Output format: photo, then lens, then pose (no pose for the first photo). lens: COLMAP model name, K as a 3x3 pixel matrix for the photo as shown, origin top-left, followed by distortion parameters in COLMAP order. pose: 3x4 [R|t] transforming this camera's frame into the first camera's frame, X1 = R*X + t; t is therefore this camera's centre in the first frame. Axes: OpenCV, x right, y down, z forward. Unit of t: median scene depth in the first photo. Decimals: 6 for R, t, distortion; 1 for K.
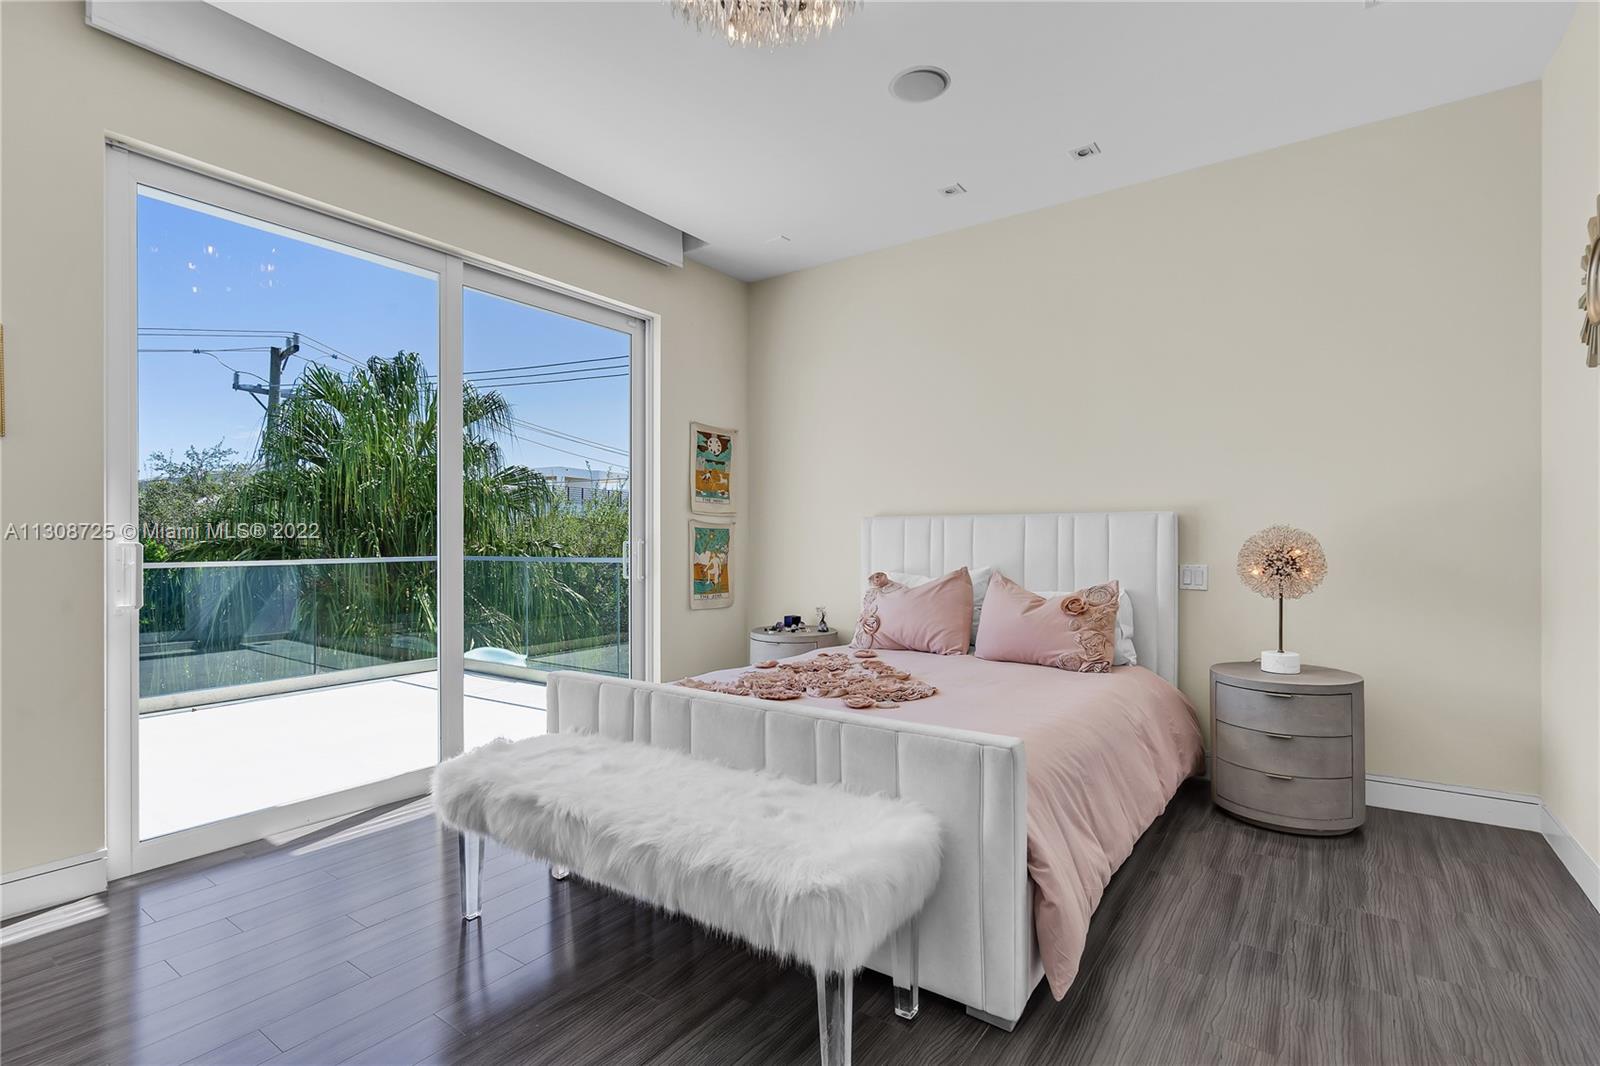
lens RADIAL K [[752.3, 0, 789.8], [0, 752.3, 532.8], [0, 0, 1]] dist [0.000236, -0.000836]
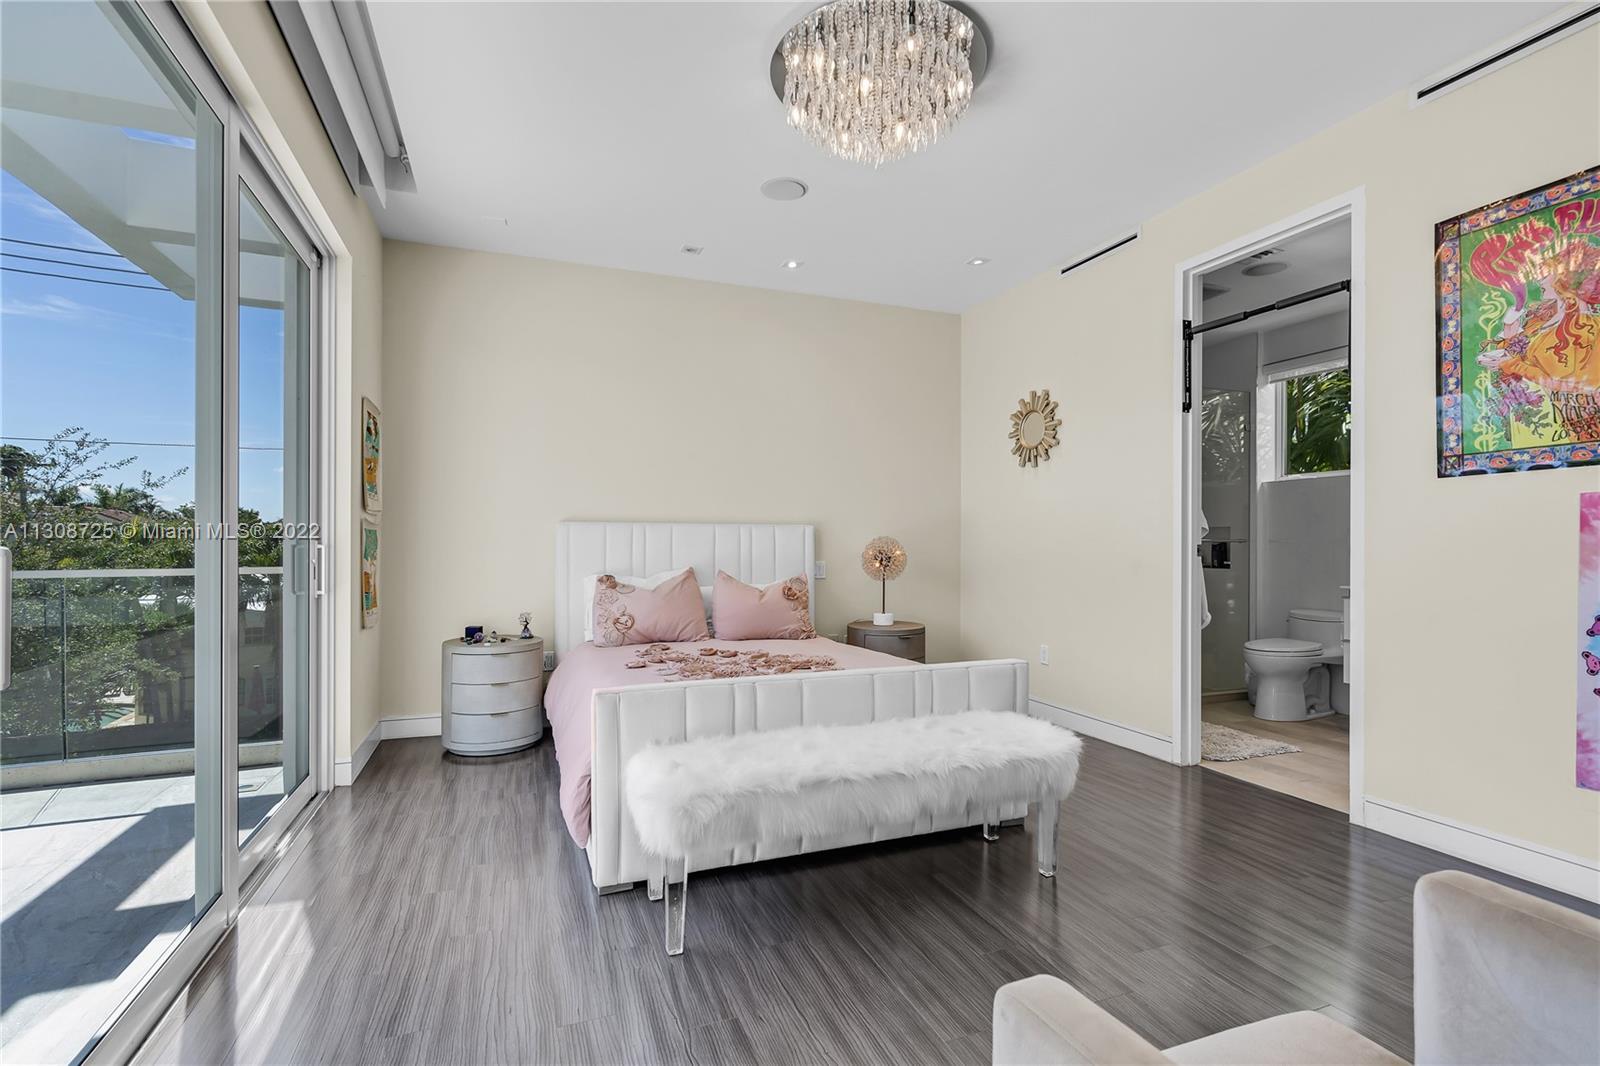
lens RADIAL K [[726.4, 0, 795.4], [0, 726.4, 542.1], [0, 0, 1]] dist [-0.001572, 0.000302]
pose [[0.550456, 0.005280, 0.834847, -0.678050], [-0.008750, 0.999962, -0.000555, 0.005330], [-0.834818, -0.006999, 0.550481, 0.246593]]
